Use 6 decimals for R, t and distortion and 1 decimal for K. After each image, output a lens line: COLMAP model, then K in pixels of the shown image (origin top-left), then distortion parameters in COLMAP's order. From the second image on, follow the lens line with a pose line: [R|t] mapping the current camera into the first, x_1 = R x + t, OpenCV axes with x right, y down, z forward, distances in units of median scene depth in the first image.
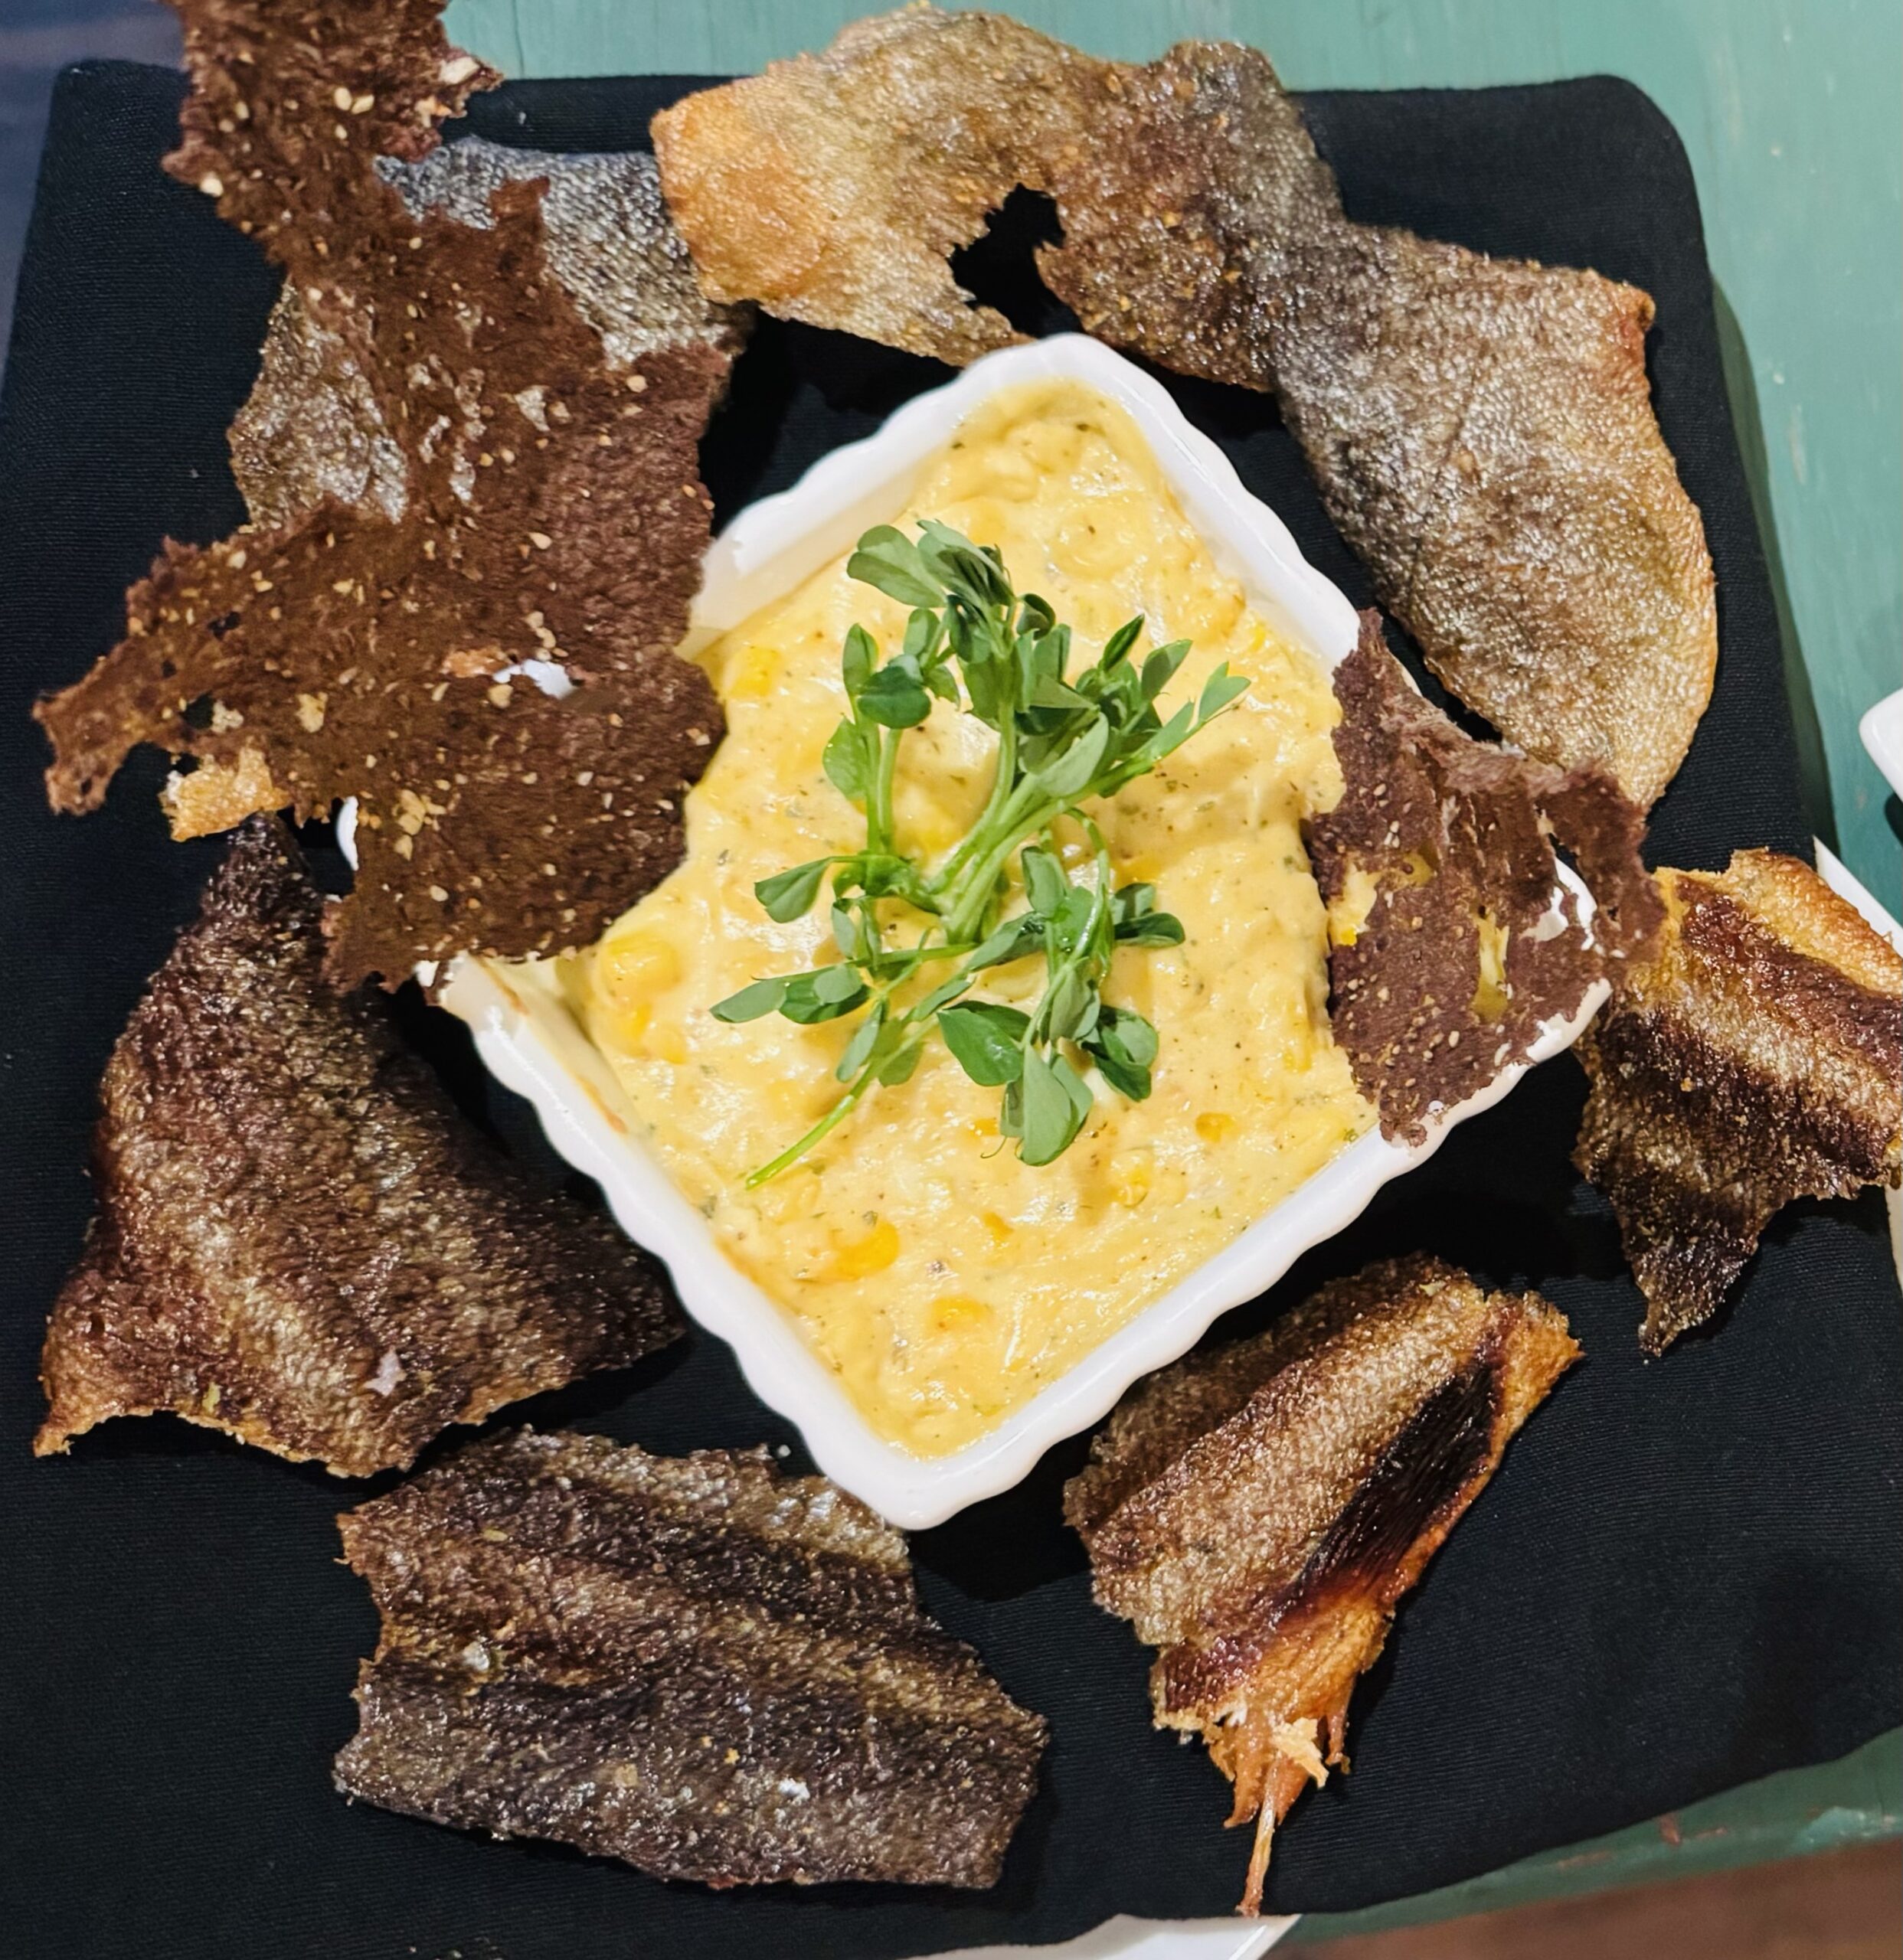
lens RADIAL K [[1637.5, 0, 951.3], [0, 1637.5, 980.1], [0, 0, 1]] dist [-0.028187, 0.006034]
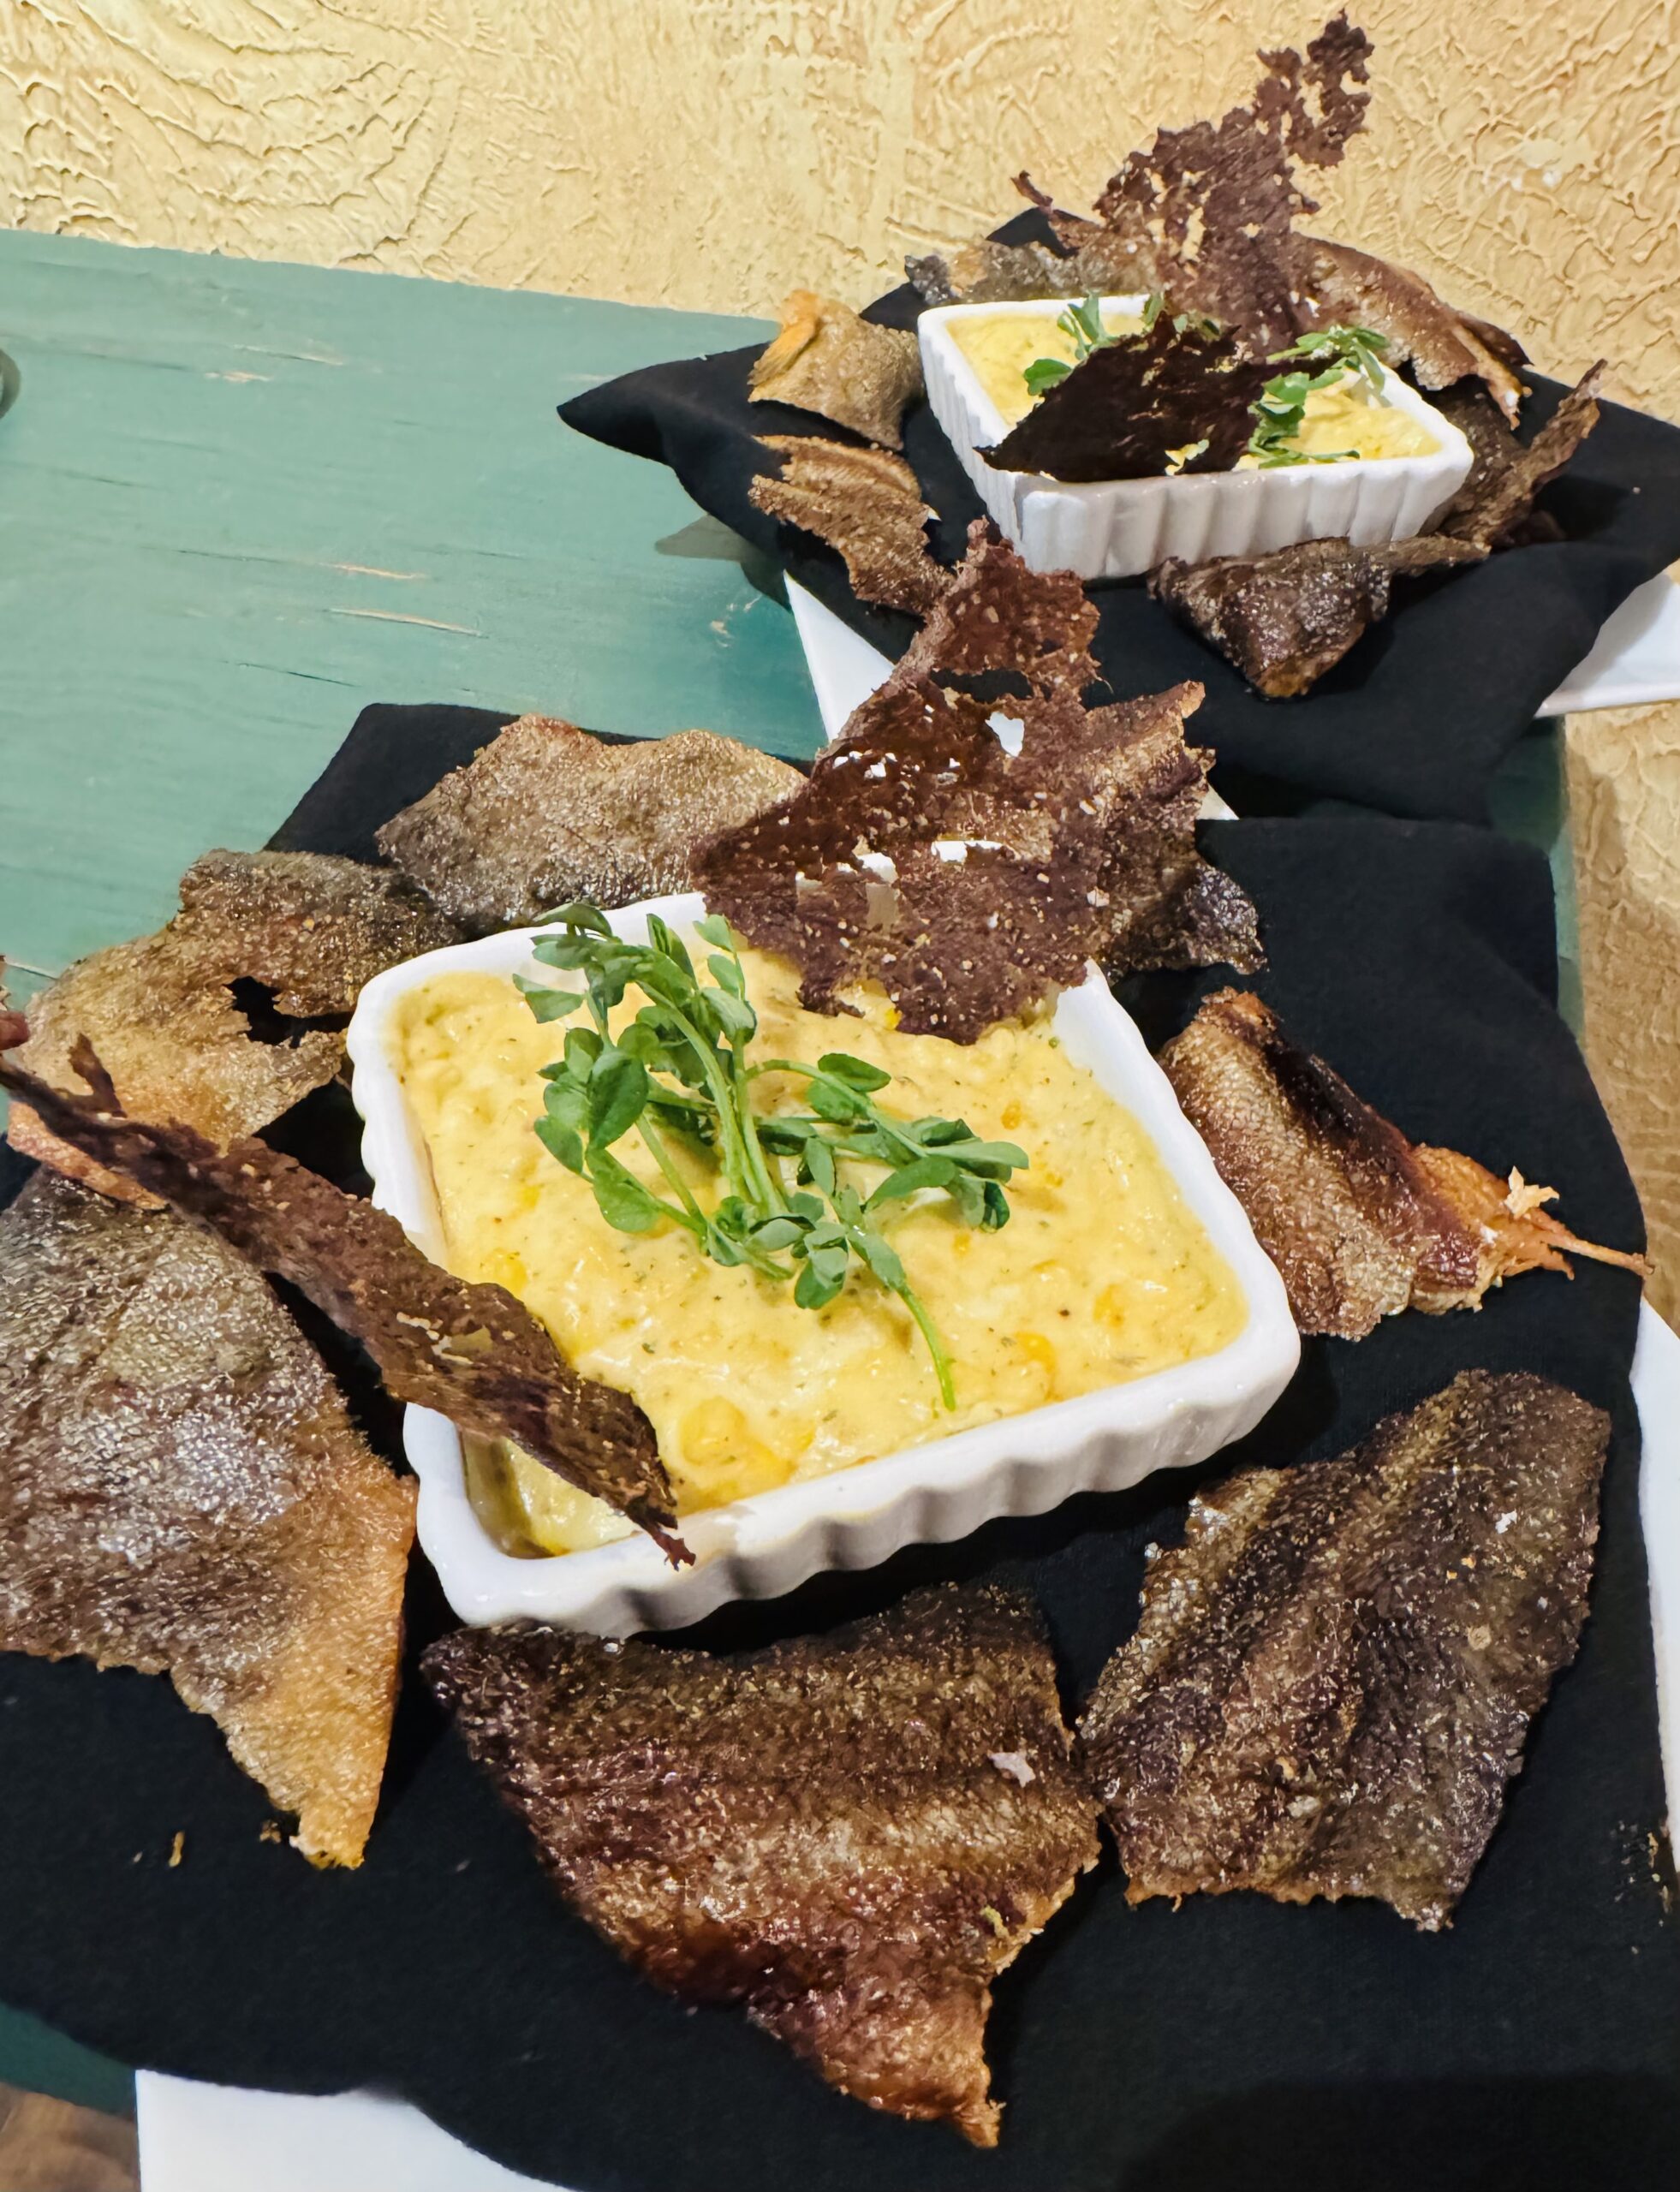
lens RADIAL K [[1290.9, 0, 840.4], [0, 1290.9, 1096.2], [0, 0, 1]] dist [-0.004607, -0.001358]
pose [[0.406012, -0.818509, 0.406446, -0.343524], [0.904016, 0.424855, -0.047469, 0.012084], [-0.133827, 0.386706, 0.912441, 0.141140]]
